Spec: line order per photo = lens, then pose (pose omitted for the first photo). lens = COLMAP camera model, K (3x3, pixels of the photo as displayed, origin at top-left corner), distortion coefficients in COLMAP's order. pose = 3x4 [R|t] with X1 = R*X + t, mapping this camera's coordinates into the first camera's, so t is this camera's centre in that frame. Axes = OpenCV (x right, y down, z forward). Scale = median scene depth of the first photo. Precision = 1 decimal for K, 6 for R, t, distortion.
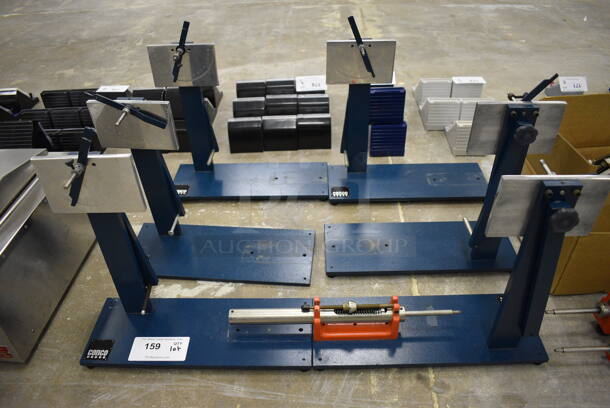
lens RADIAL K [[480.0, 0, 306.8], [0, 480.0, 202.6], [0, 0, 1]] dist [-0.093165, 0.010667]
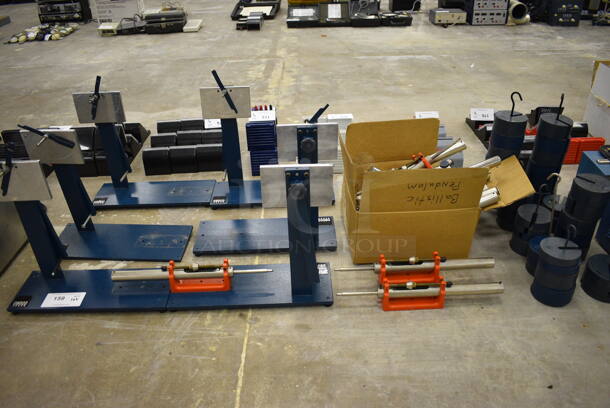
lens RADIAL K [[480.0, 0, 306.2], [0, 480.0, 204.3], [0, 0, 1]] dist [-0.093165, 0.010667]
pose [[0.999285, -0.017305, 0.033623, 0.288938], [0.020396, 0.995375, -0.093875, 0.129815], [-0.031843, 0.094494, 0.995016, -0.347001]]
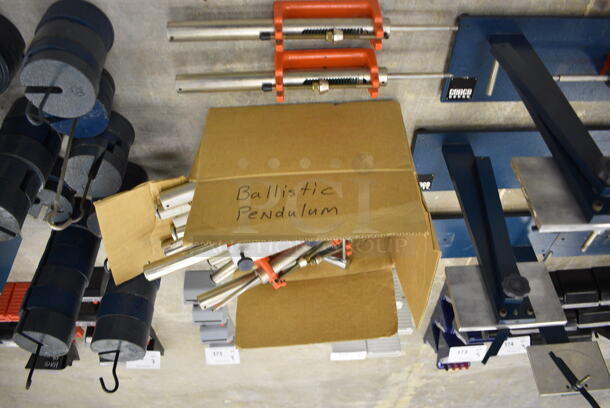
lens RADIAL K [[480.0, 0, 304.5], [0, 480.0, 205.4], [0, 0, 1]] dist [-0.093165, 0.010667]
pose [[-0.999856, 0.016825, 0.002042, 0.591157], [-0.016701, -0.998597, 0.050243, -0.027180], [0.002885, 0.050201, 0.998735, 0.124666]]
